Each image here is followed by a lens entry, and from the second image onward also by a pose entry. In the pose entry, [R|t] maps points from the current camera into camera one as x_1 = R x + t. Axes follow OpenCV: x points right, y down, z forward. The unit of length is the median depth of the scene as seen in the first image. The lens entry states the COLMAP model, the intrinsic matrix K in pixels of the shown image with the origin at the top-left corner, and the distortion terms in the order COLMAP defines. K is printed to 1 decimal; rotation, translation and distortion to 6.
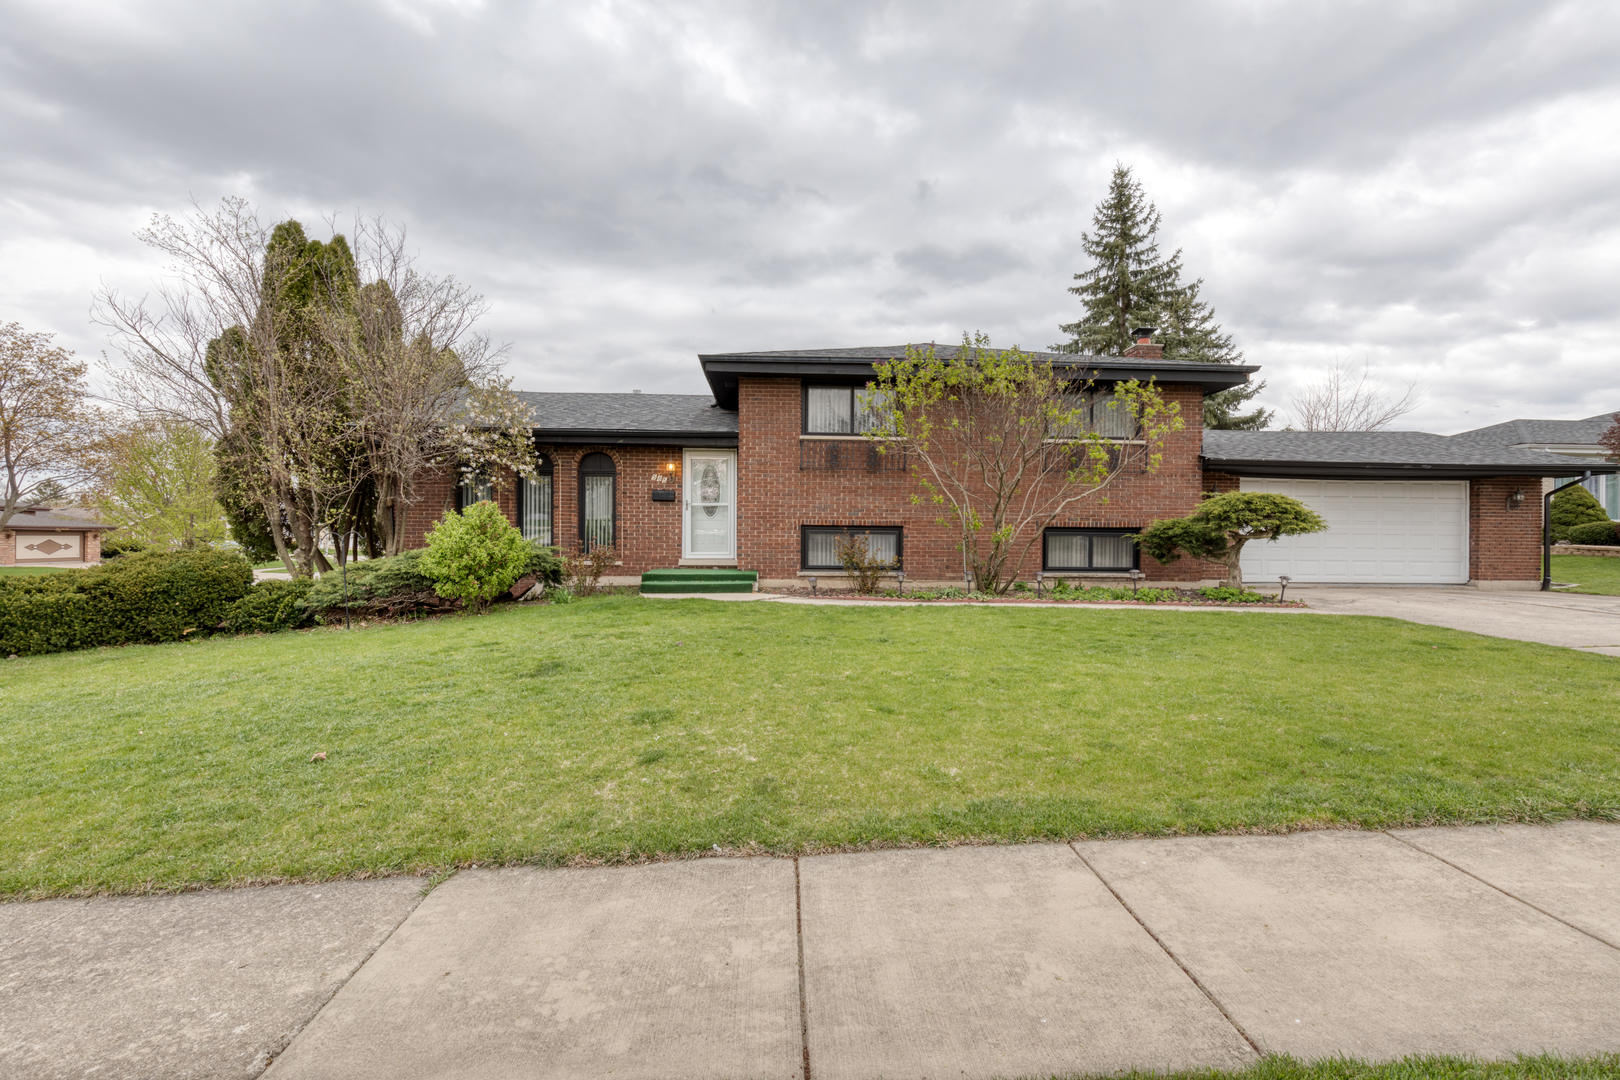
lens RADIAL K [[734.9, 0, 817.3], [0, 734.9, 539.2], [0, 0, 1]] dist [0.009755, 0.000394]
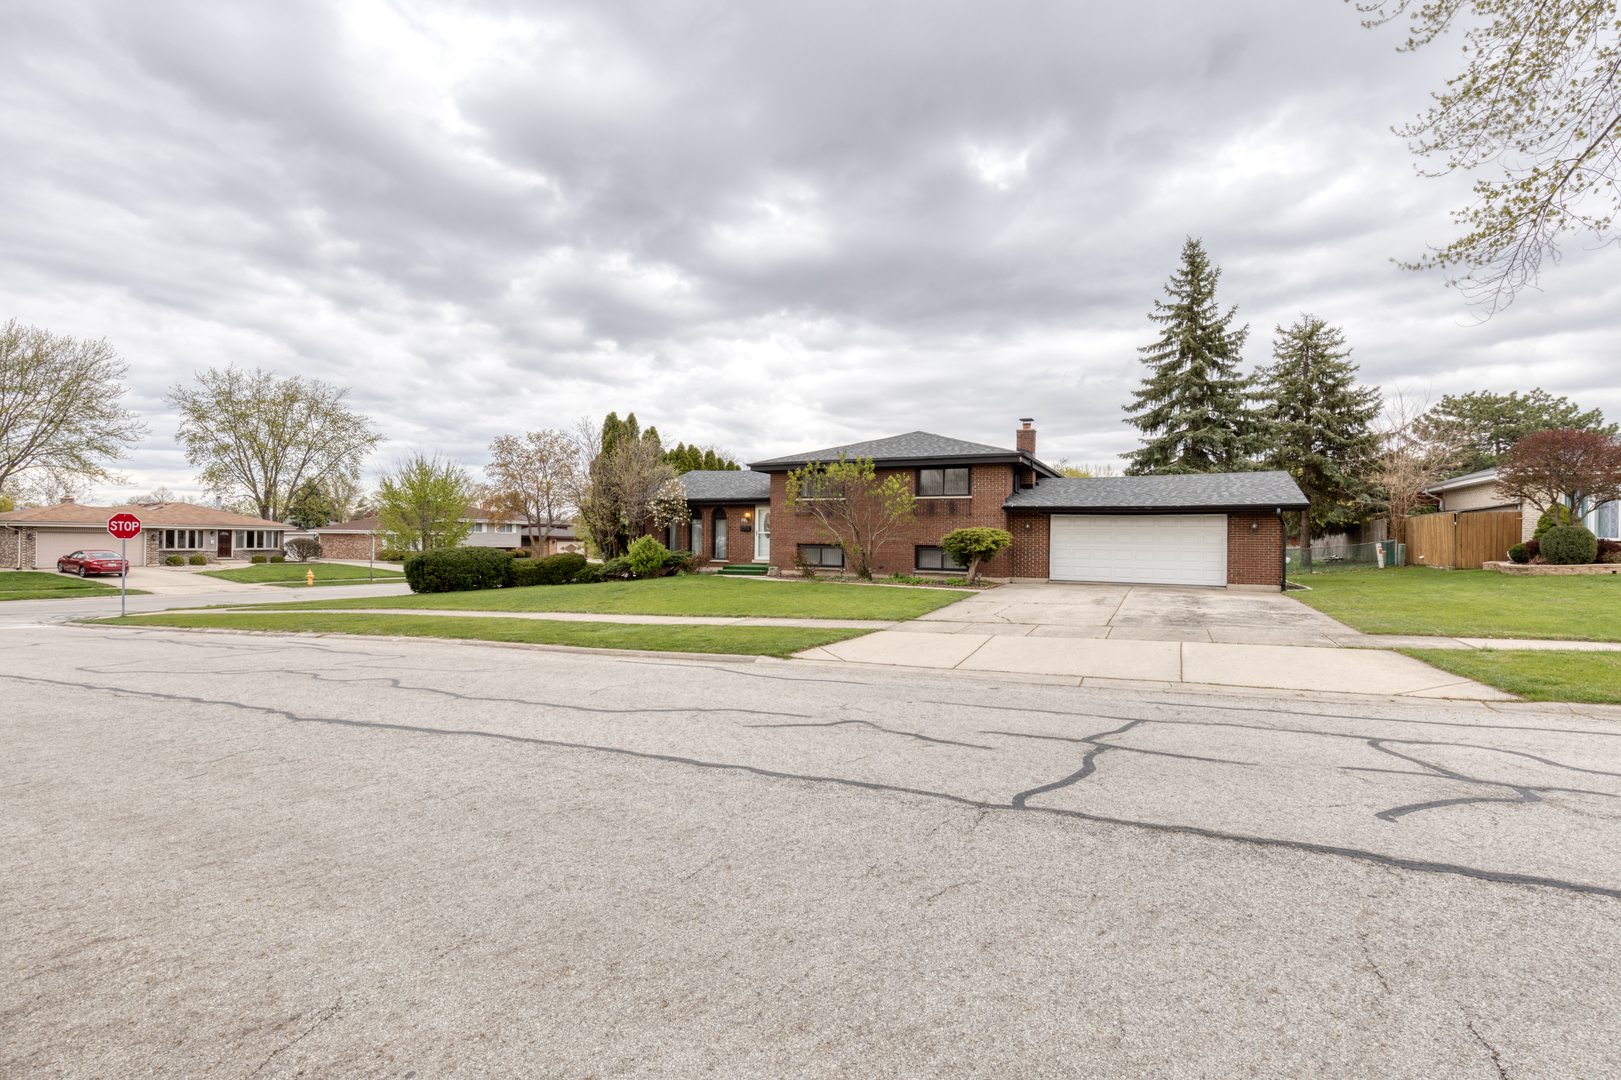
lens RADIAL K [[735.4, 0, 817.8], [0, 735.4, 539.2], [0, 0, 1]] dist [0.009755, 0.000394]
pose [[0.875242, 0.003489, -0.483673, 0.969546], [-0.006174, 0.999973, -0.003959, -0.023089], [0.483646, 0.006451, 0.875240, -0.710999]]
